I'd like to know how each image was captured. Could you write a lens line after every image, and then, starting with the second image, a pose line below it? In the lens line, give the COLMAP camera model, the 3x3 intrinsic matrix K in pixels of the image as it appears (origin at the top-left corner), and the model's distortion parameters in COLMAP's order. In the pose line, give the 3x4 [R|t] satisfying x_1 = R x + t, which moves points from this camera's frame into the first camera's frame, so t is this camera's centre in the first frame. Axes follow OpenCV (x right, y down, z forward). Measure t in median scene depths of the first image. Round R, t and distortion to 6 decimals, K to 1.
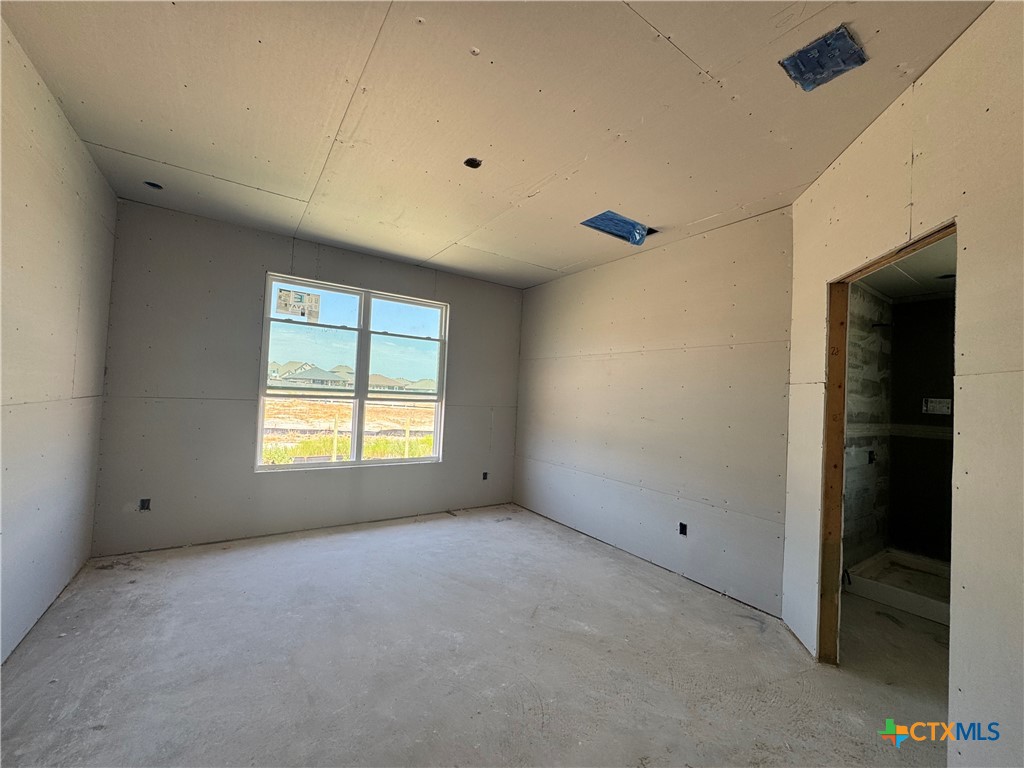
lens RADIAL K [[409.6, 0, 510.6], [0, 409.6, 383.8], [0, 0, 1]] dist [-0.002683, 0.000022]
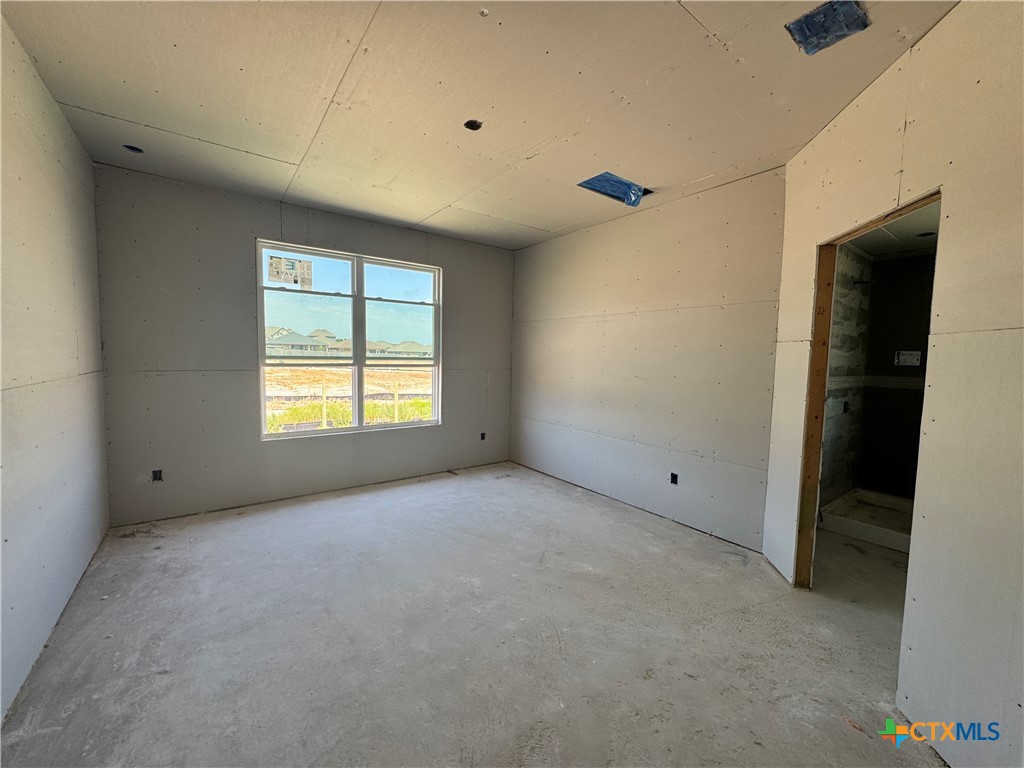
lens RADIAL K [[409.6, 0, 510.5], [0, 409.6, 384.0], [0, 0, 1]] dist [-0.002683, 0.000022]
pose [[0.998830, -0.029329, 0.038453, -0.050986], [0.025430, 0.994837, 0.098247, -0.012410], [-0.041136, -0.097154, 0.994419, -0.037428]]
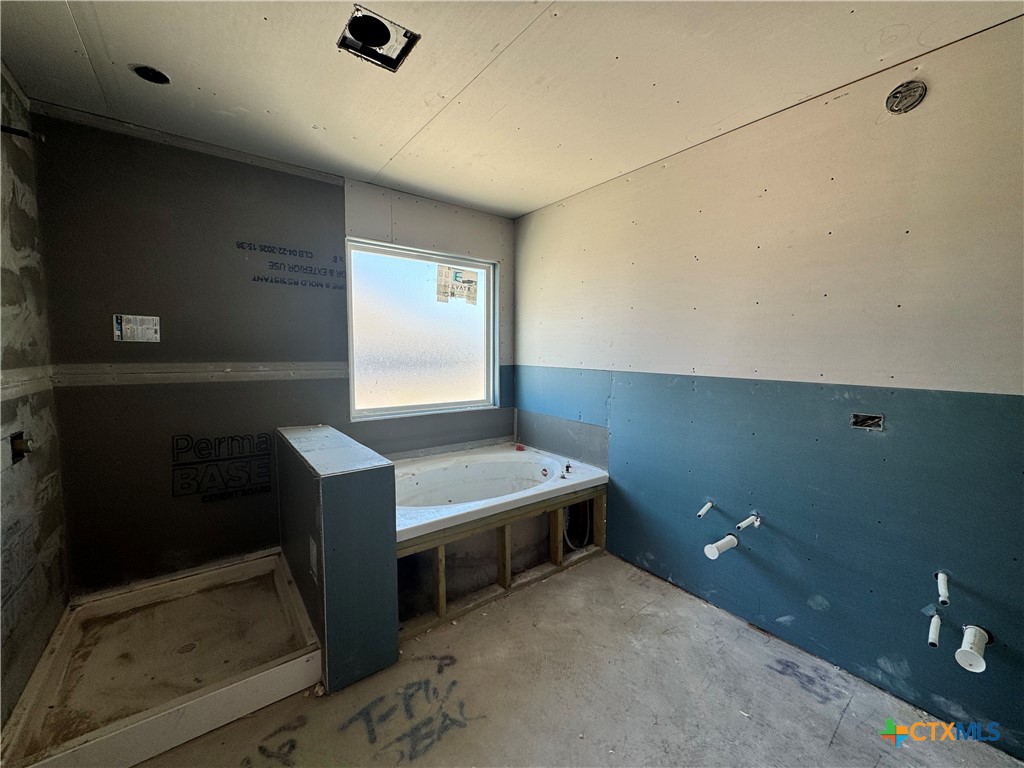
lens RADIAL K [[409.6, 0, 514.7], [0, 409.6, 382.9], [0, 0, 1]] dist [-0.002683, 0.000022]
pose [[-0.057455, -0.122625, 0.990789, 0.542753], [-0.032353, 0.992135, 0.120915, 0.055264], [-0.997824, -0.025108, -0.060970, 0.631659]]
